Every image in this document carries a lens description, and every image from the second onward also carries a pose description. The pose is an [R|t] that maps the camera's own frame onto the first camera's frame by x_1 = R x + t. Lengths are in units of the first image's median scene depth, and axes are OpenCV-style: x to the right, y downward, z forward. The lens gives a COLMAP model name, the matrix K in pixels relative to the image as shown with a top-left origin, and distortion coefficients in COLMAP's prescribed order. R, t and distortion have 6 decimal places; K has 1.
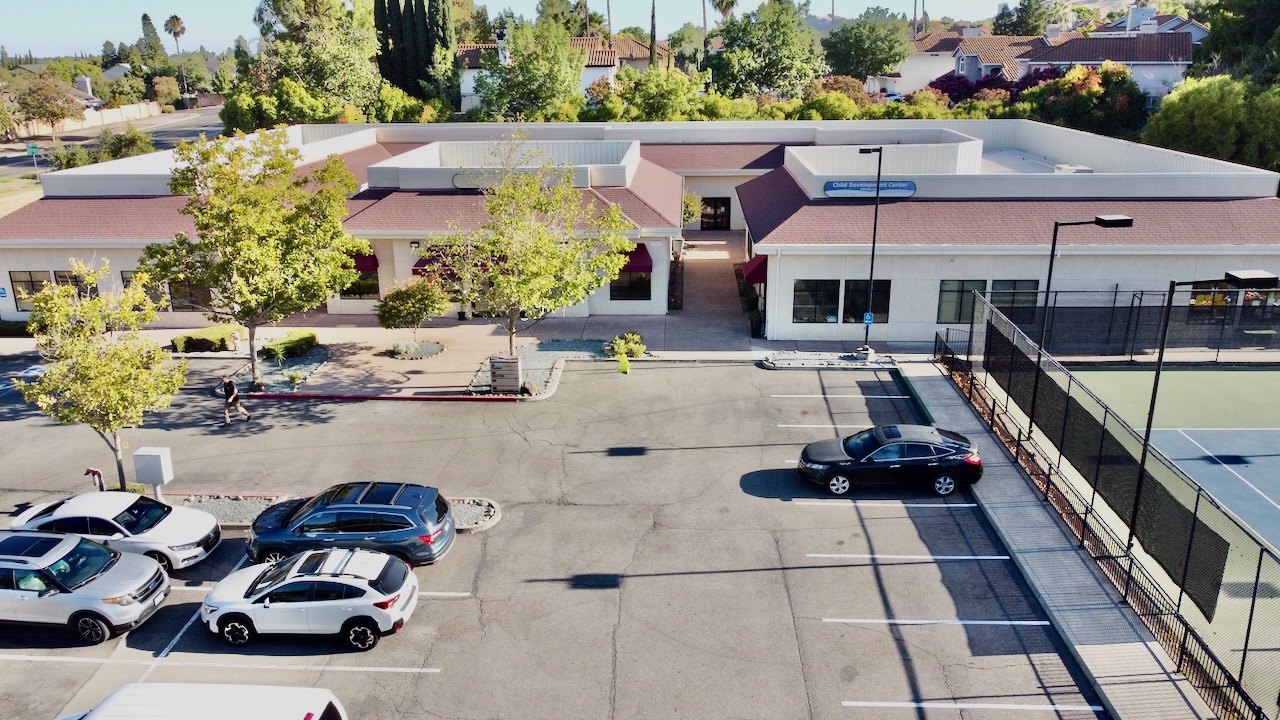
lens RADIAL K [[967.2, 0, 636.9], [0, 967.2, 357.1], [0, 0, 1]] dist [-0.000748, -0.001228]
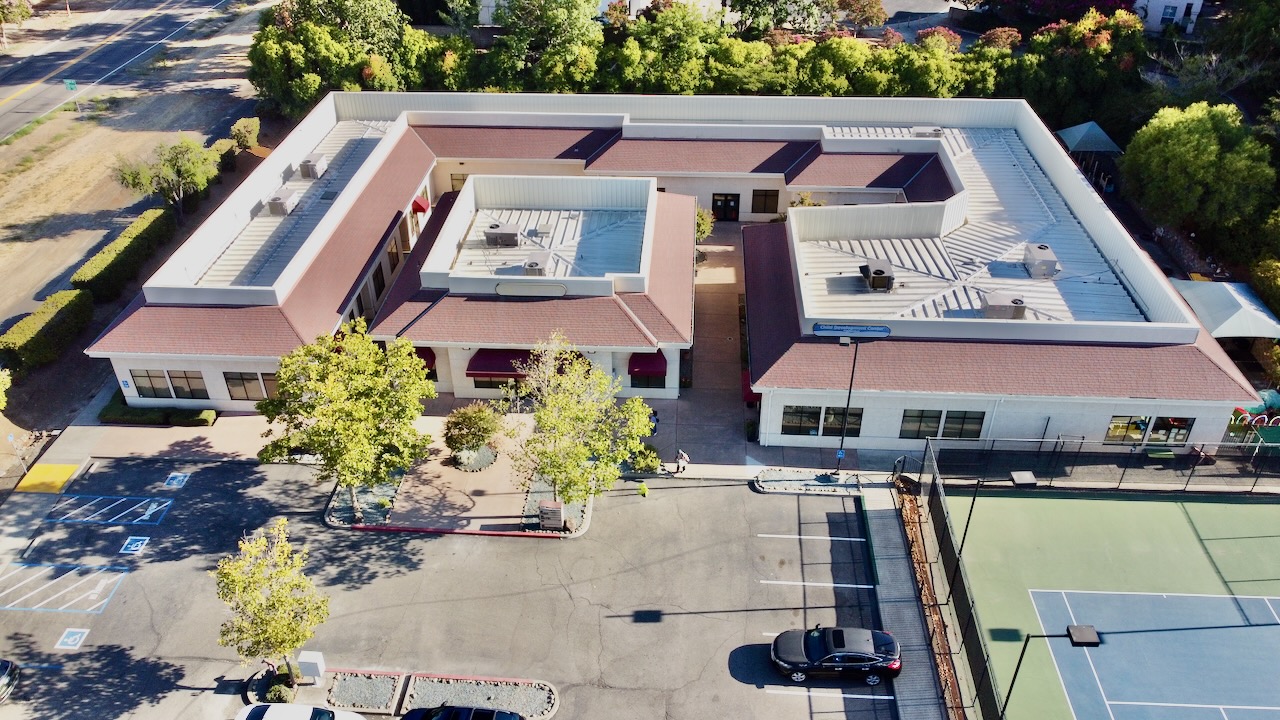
lens RADIAL K [[967.2, 0, 637.0], [0, 967.2, 357.0], [0, 0, 1]] dist [-0.000748, -0.001228]
pose [[0.999923, 0.007072, -0.010222, -0.010034], [-0.003864, 0.958499, 0.285070, -0.518502], [0.011814, -0.285009, 0.958452, -0.157619]]
